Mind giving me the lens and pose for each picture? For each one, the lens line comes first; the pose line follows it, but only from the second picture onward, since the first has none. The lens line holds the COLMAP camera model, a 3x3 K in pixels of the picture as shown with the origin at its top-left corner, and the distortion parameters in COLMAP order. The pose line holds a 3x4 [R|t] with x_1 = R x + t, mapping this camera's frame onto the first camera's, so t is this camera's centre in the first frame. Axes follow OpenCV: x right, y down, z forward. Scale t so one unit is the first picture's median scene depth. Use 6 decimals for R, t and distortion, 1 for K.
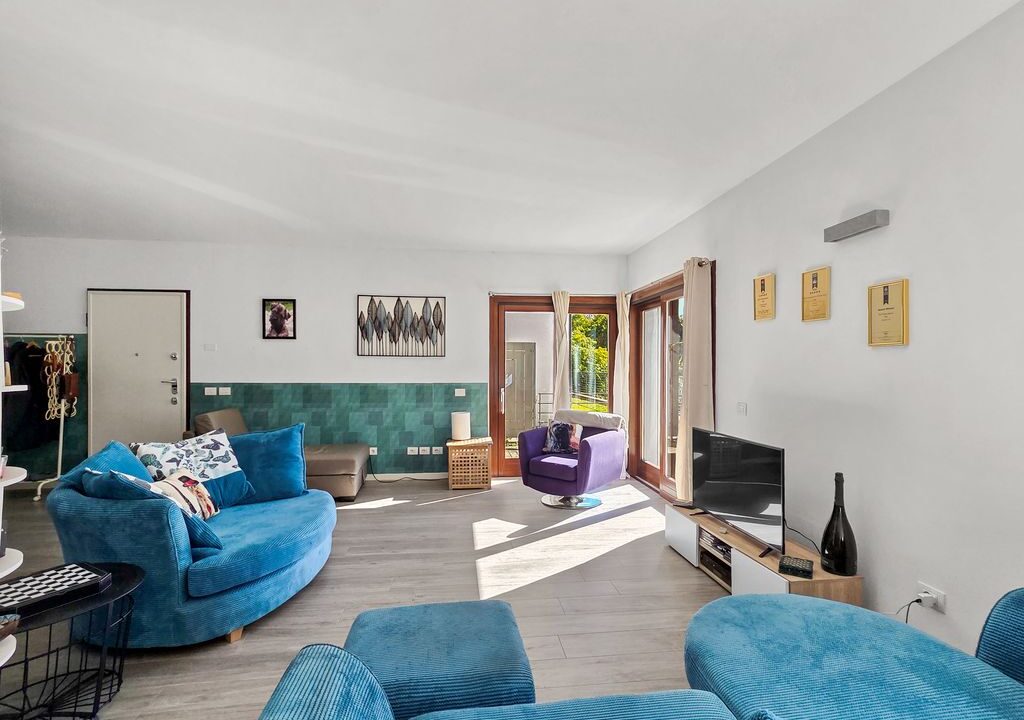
lens RADIAL K [[512.4, 0, 513.5], [0, 512.4, 363.7], [0, 0, 1]] dist [-0.002941, 0.000229]
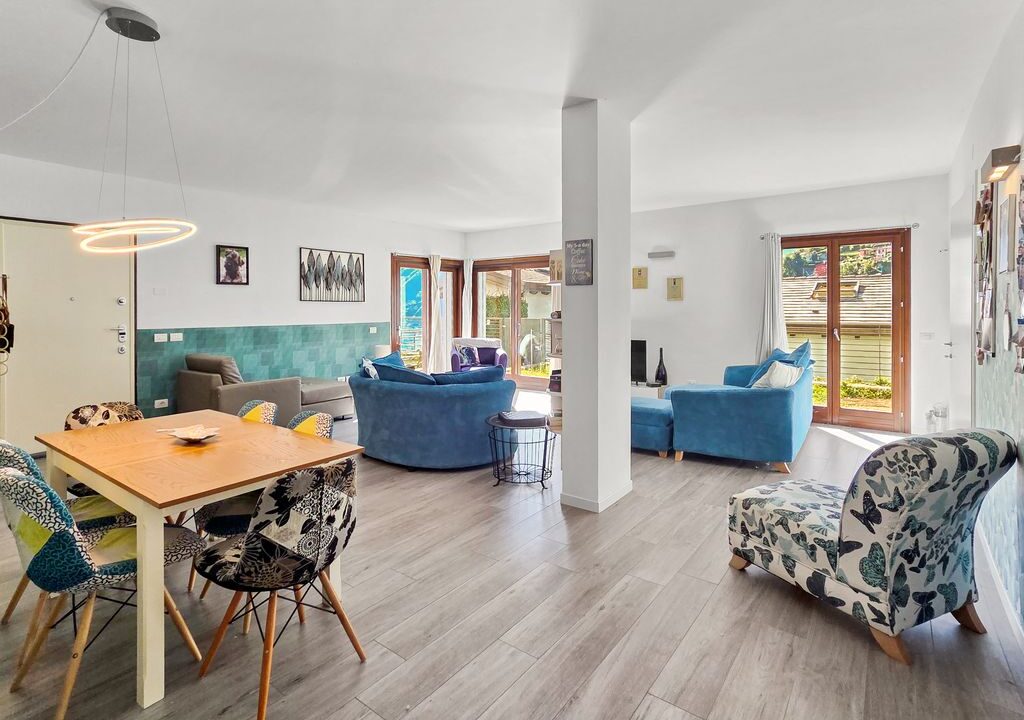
lens RADIAL K [[512.4, 0, 502.5], [0, 512.4, 308.7], [0, 0, 1]] dist [-0.002941, 0.000229]
pose [[0.697431, -0.008077, 0.716606, -0.802717], [0.003246, 0.999962, 0.008111, -0.005952], [-0.716644, -0.003331, 0.697431, -0.112796]]
